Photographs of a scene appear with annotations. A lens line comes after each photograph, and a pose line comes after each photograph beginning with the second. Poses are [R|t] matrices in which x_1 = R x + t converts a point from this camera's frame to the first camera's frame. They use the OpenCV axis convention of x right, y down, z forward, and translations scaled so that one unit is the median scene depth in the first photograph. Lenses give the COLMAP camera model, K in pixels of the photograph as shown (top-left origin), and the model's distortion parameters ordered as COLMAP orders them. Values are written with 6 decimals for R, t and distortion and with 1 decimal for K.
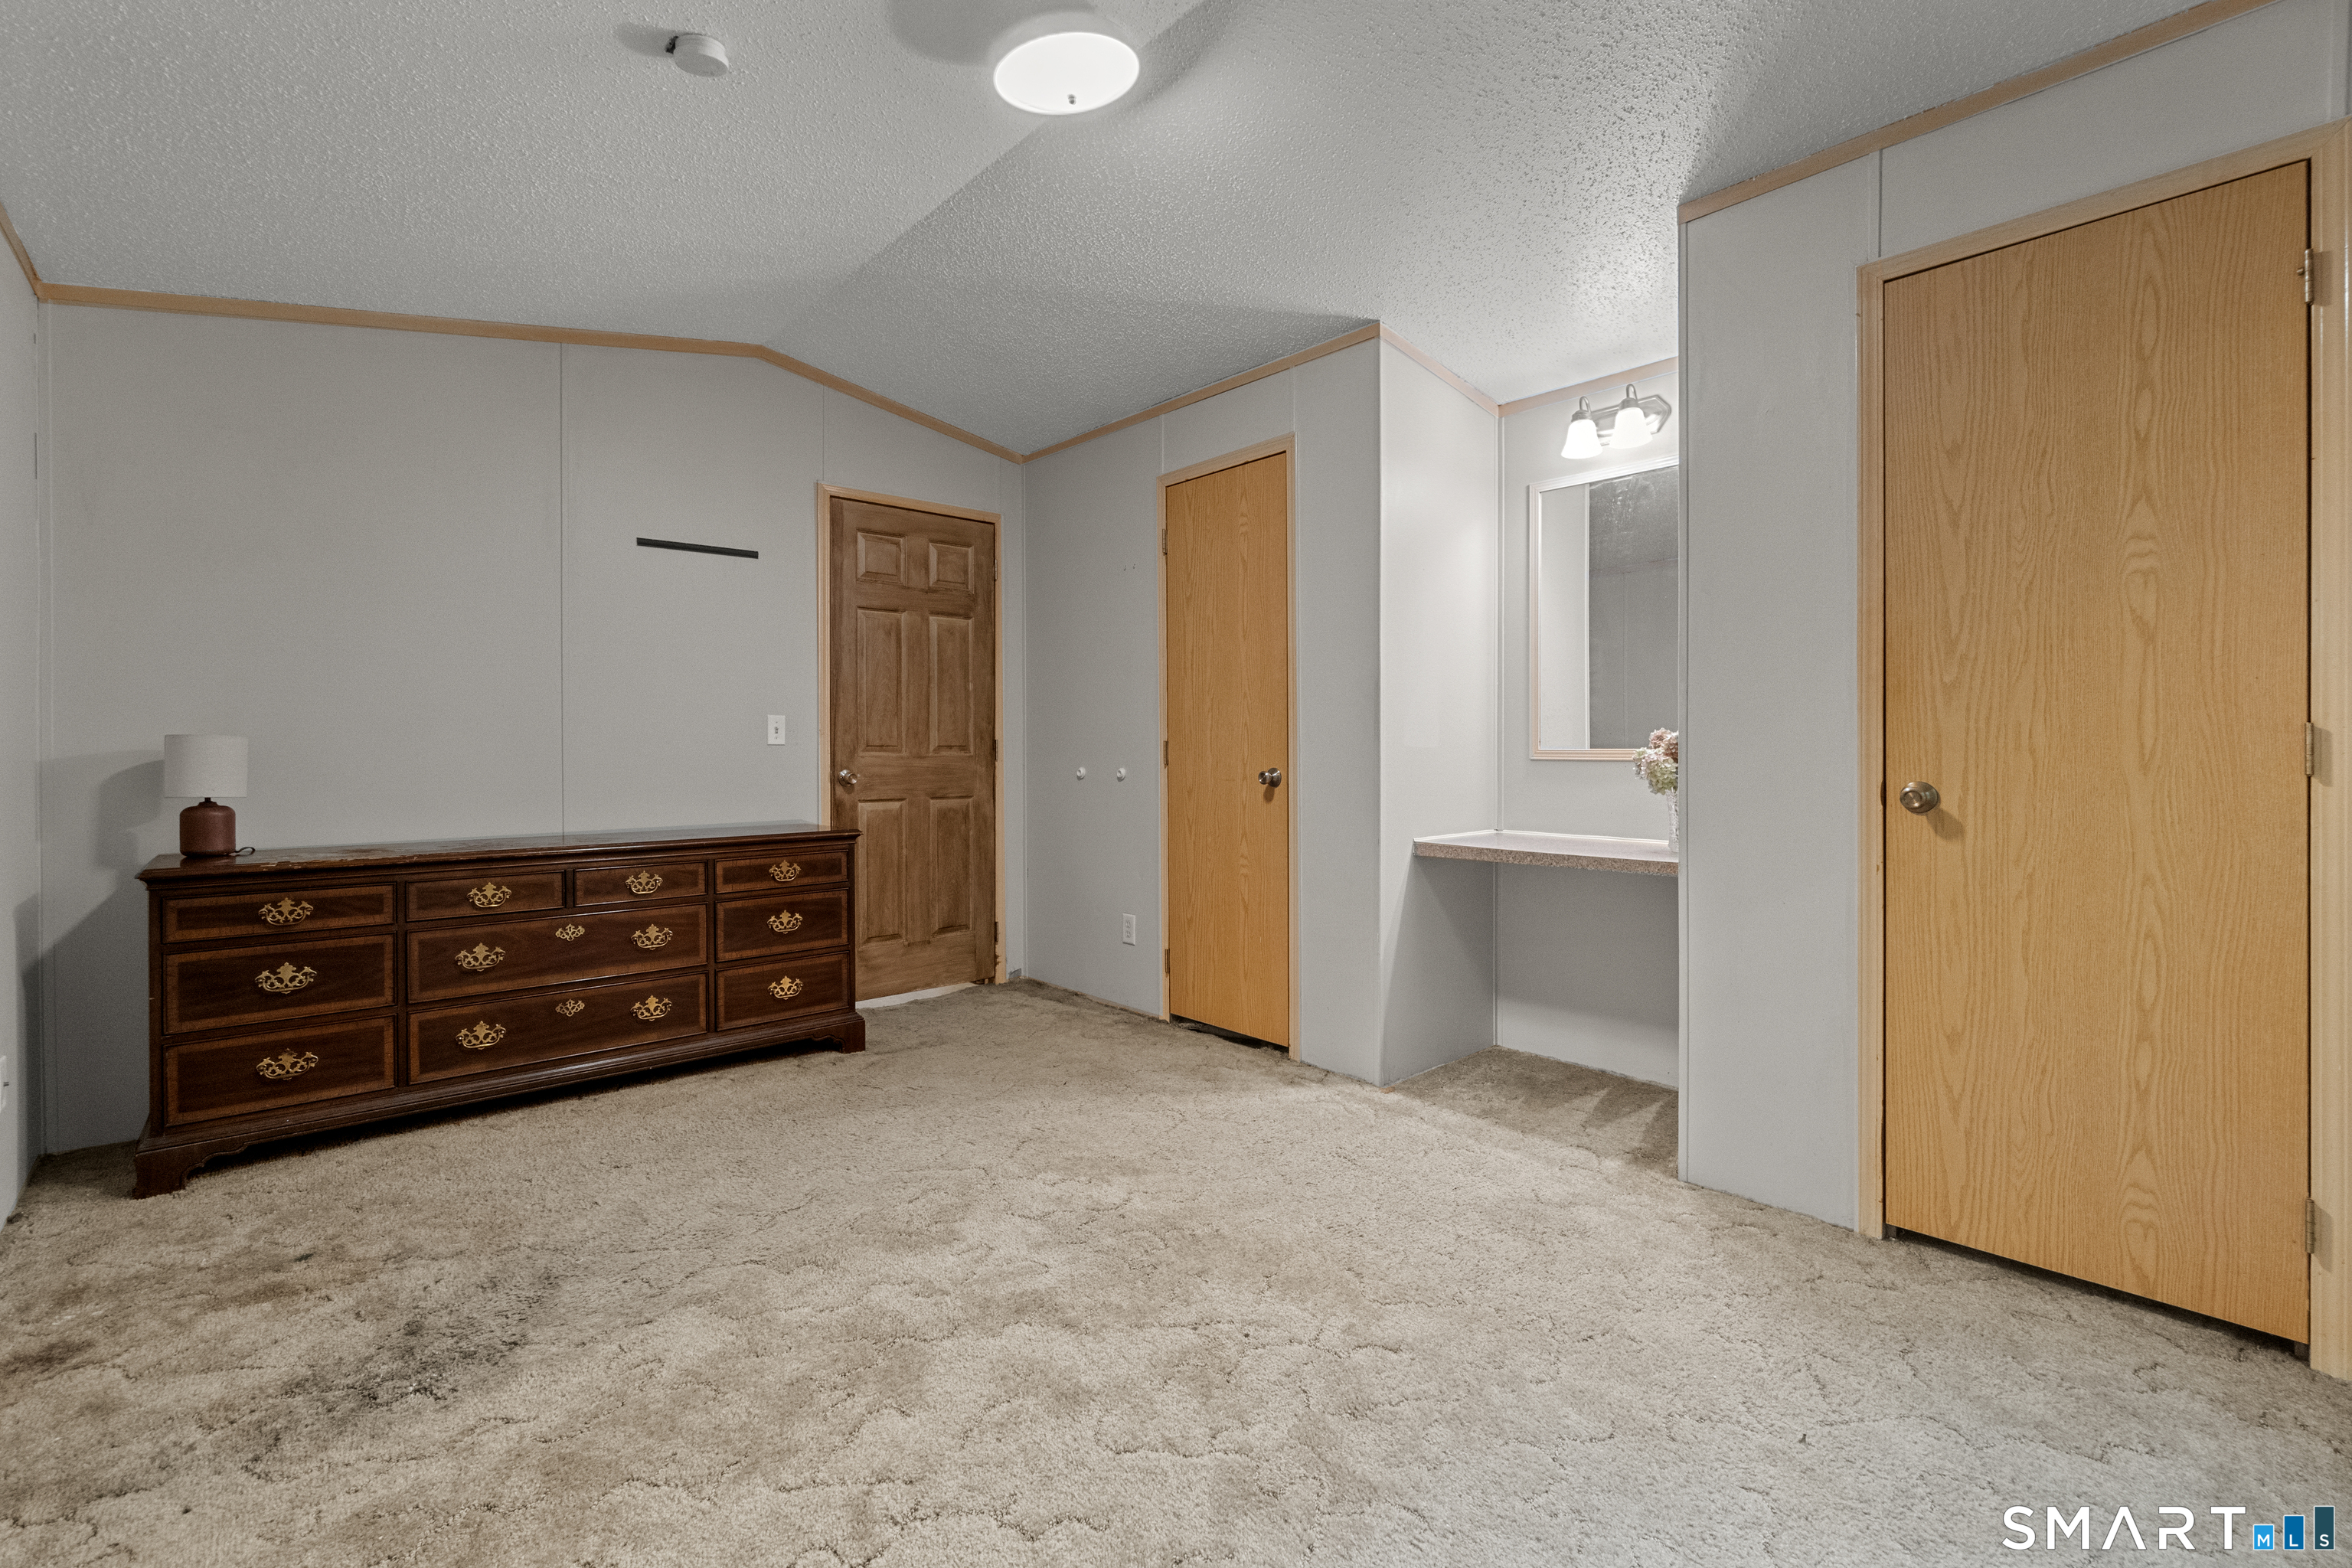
lens RADIAL K [[1043.7, 0, 1160.6], [0, 1043.7, 764.3], [0, 0, 1]] dist [-0.001990, 0.001118]
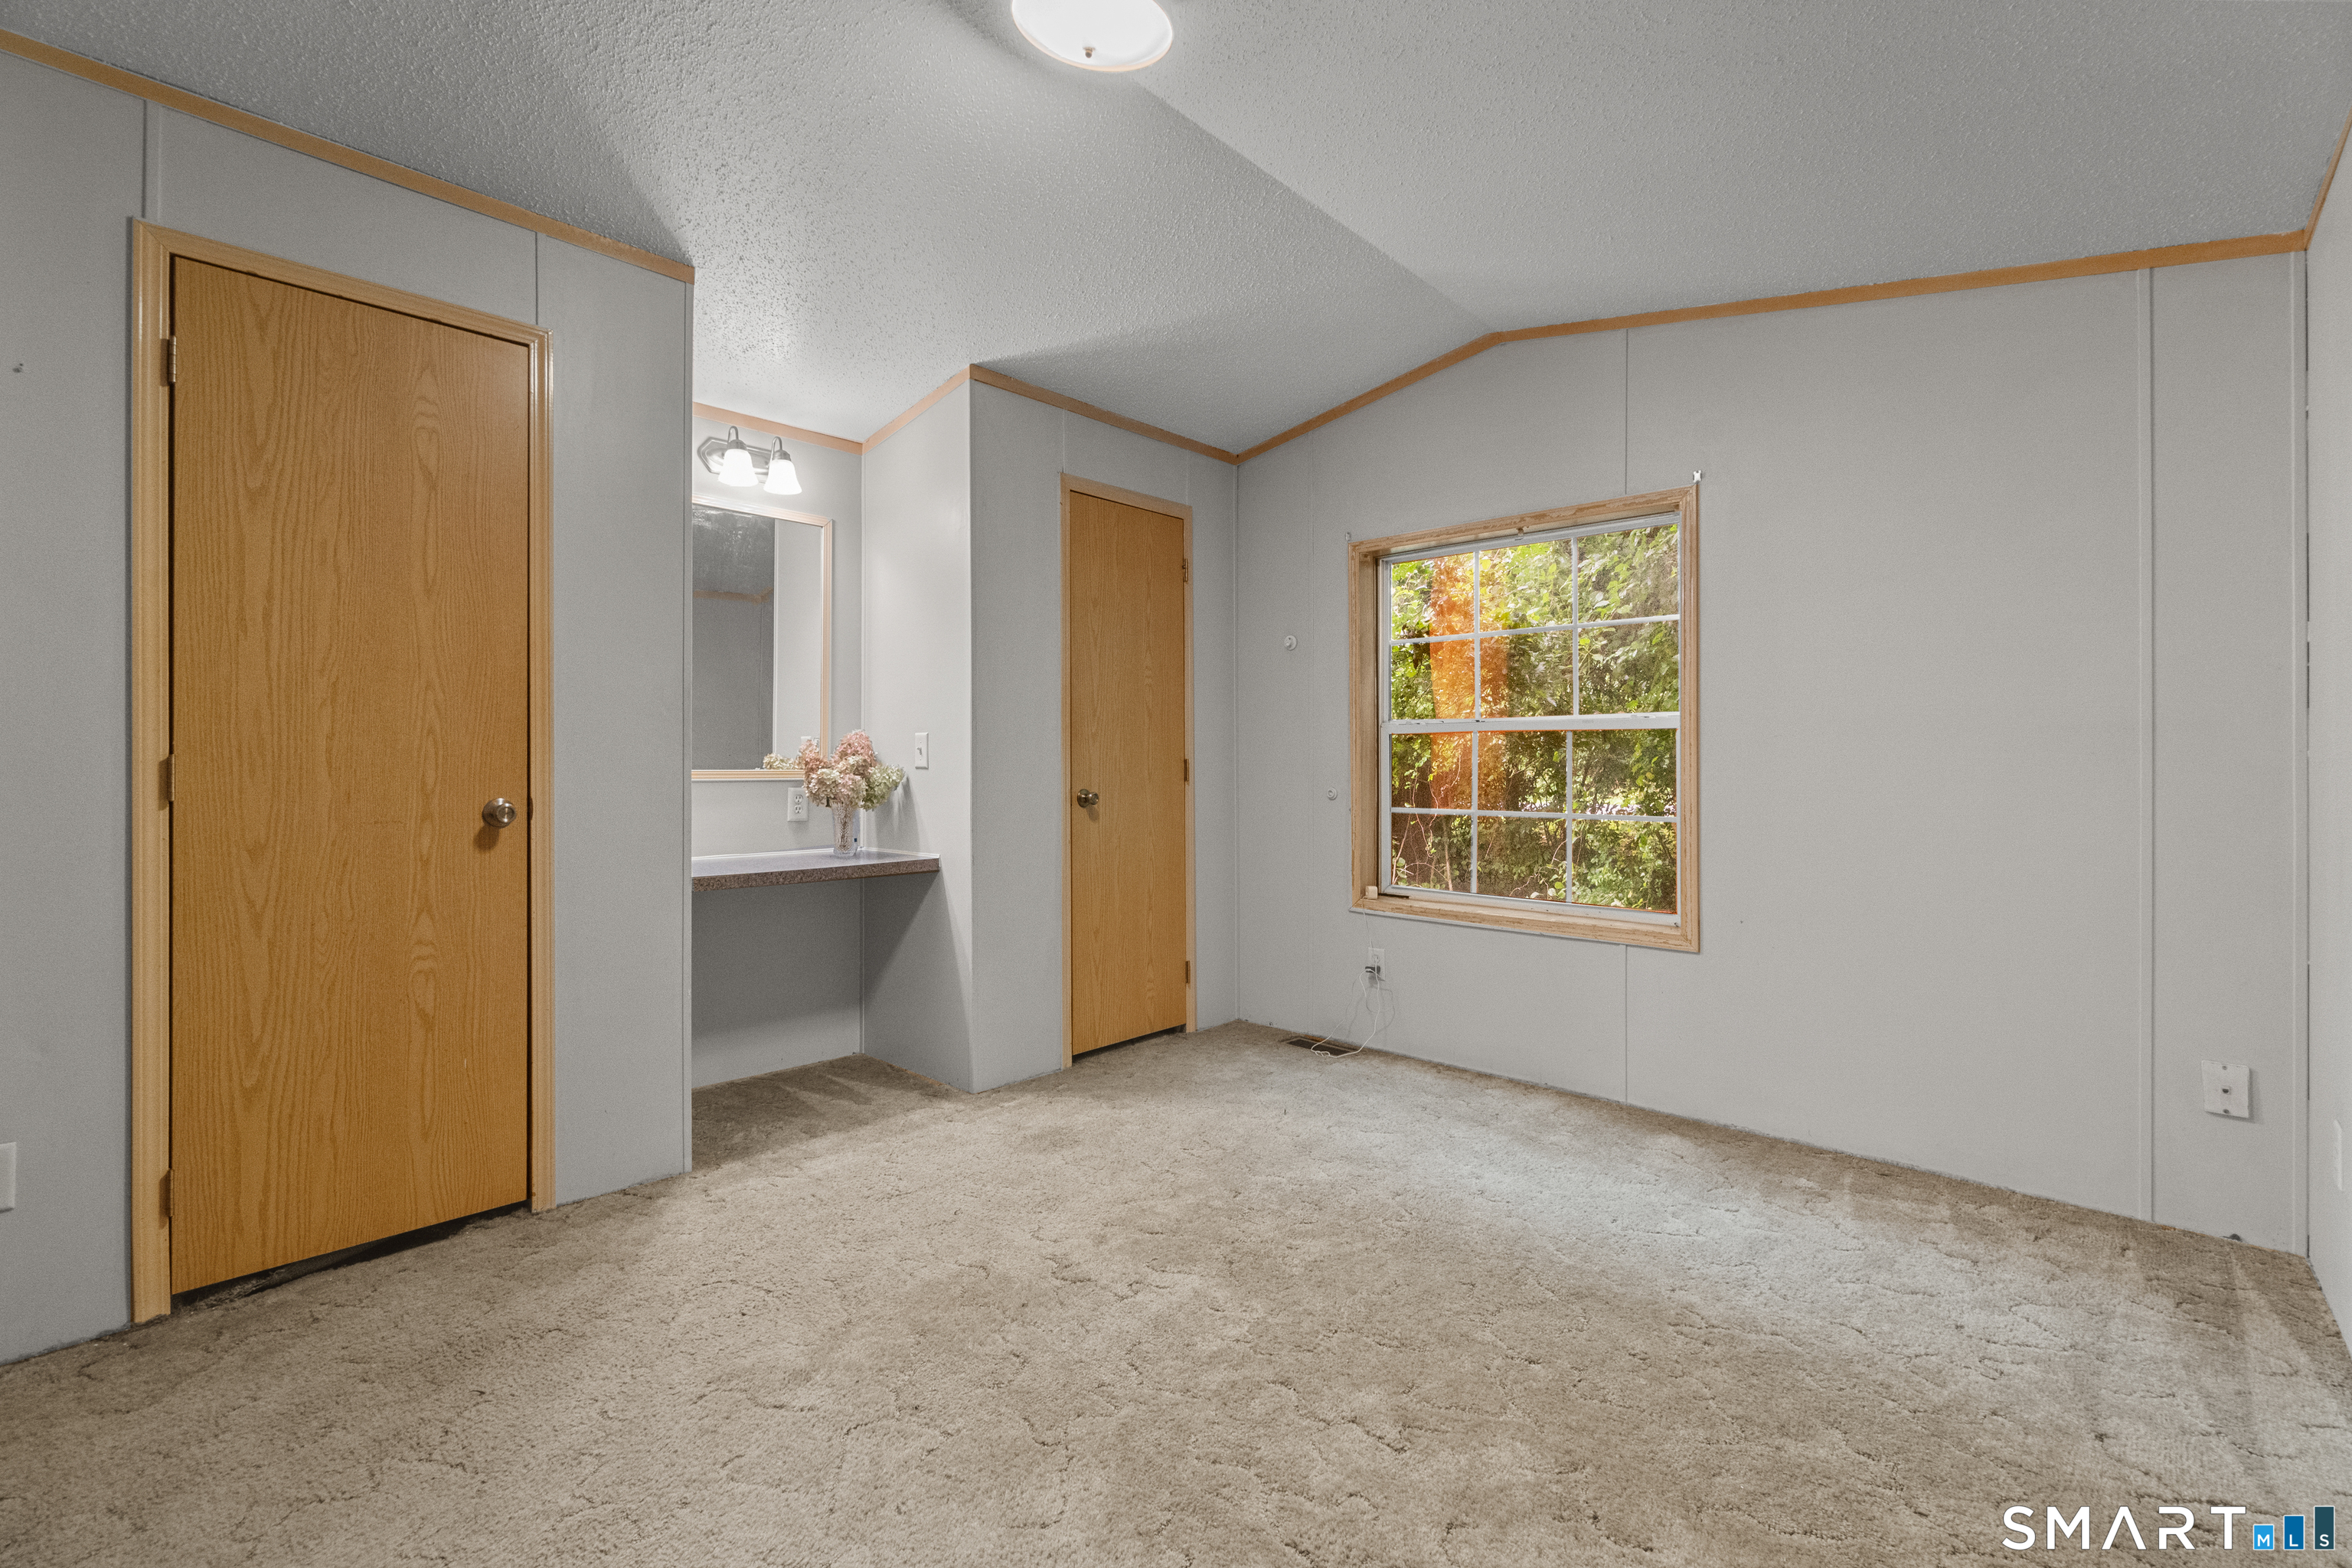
lens RADIAL K [[1043.7, 0, 1159.7], [0, 1043.7, 772.2], [0, 0, 1]] dist [-0.001990, 0.001118]
pose [[-0.103333, -0.002644, 0.994643, -0.718022], [0.016375, 0.999856, 0.004360, -0.011571], [-0.994512, 0.016738, -0.103275, 0.760476]]
